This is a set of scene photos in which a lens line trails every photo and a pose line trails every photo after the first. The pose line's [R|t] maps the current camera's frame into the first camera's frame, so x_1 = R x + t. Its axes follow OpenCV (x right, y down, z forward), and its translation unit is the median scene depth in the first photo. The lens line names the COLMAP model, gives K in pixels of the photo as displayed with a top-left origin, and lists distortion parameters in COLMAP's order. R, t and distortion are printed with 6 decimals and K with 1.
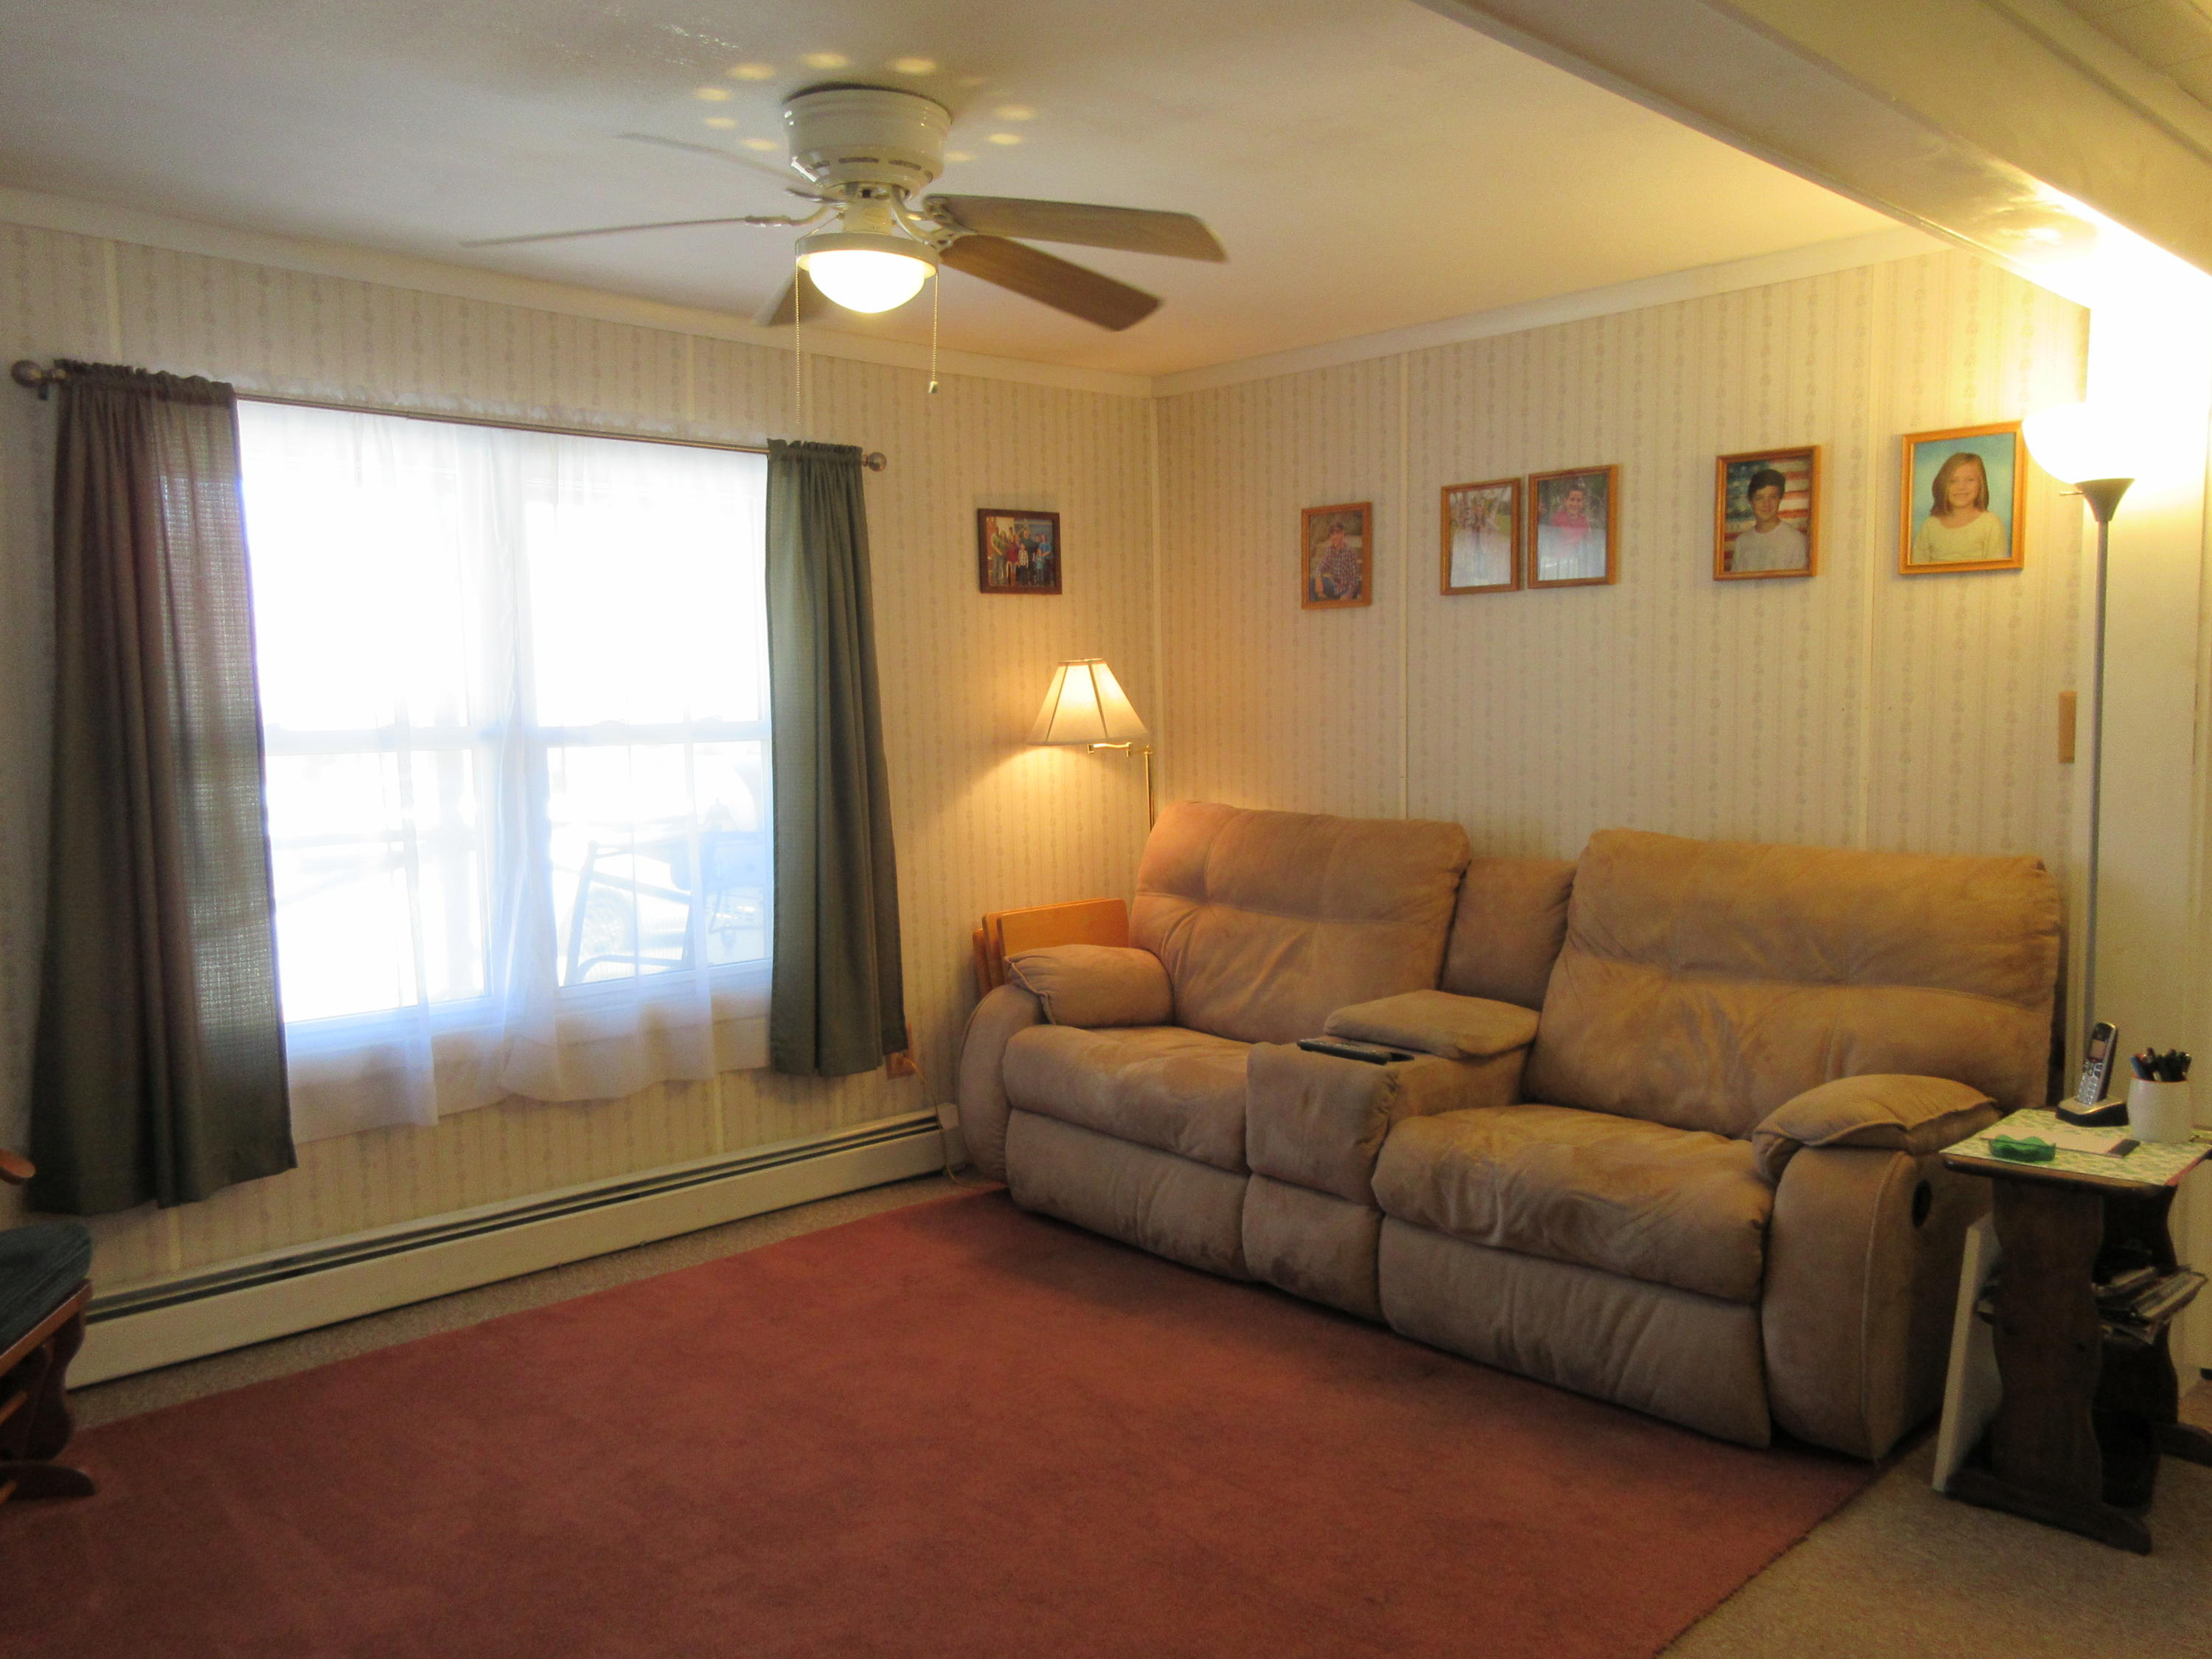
lens RADIAL K [[1682.8, 0, 1104.3], [0, 1682.8, 832.6], [0, 0, 1]] dist [0.024946, -0.004334]
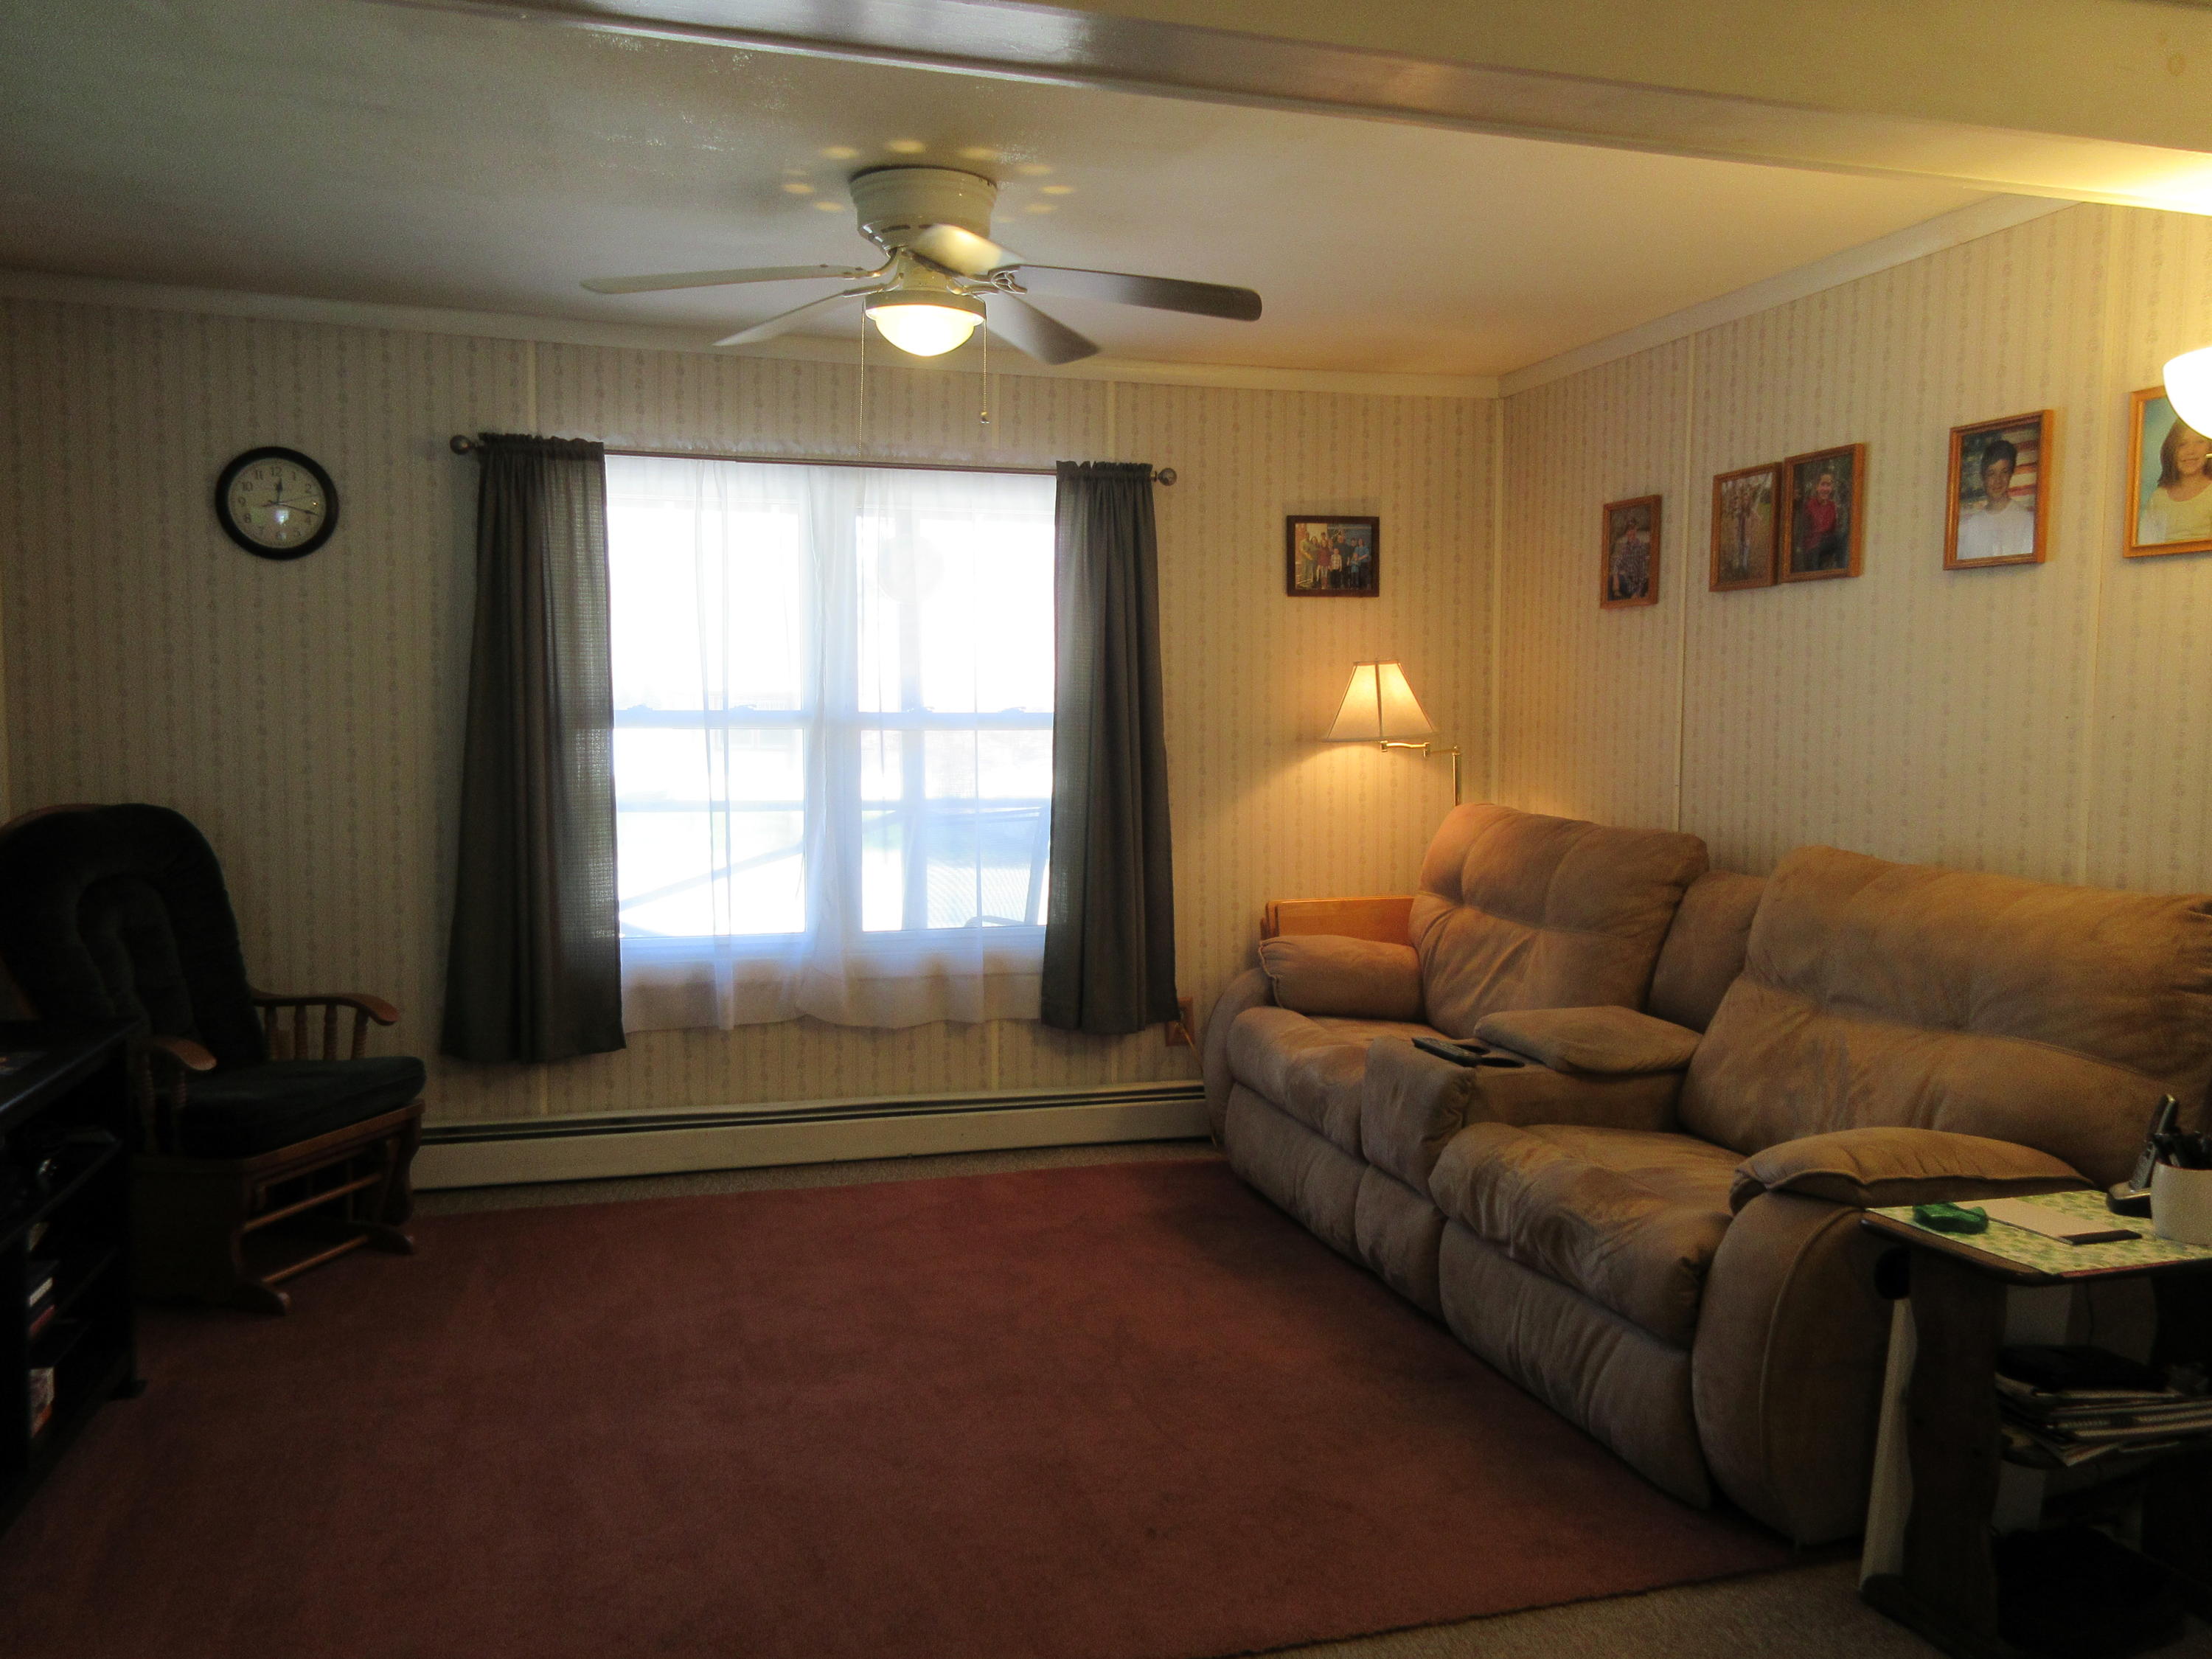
lens RADIAL K [[1682.8, 0, 1104.3], [0, 1682.8, 832.6], [0, 0, 1]] dist [0.024946, -0.004334]
pose [[0.889289, 0.051222, -0.454468, 0.388126], [-0.054259, 0.998507, 0.006367, 0.005665], [0.454115, 0.018997, 0.890740, 0.018797]]
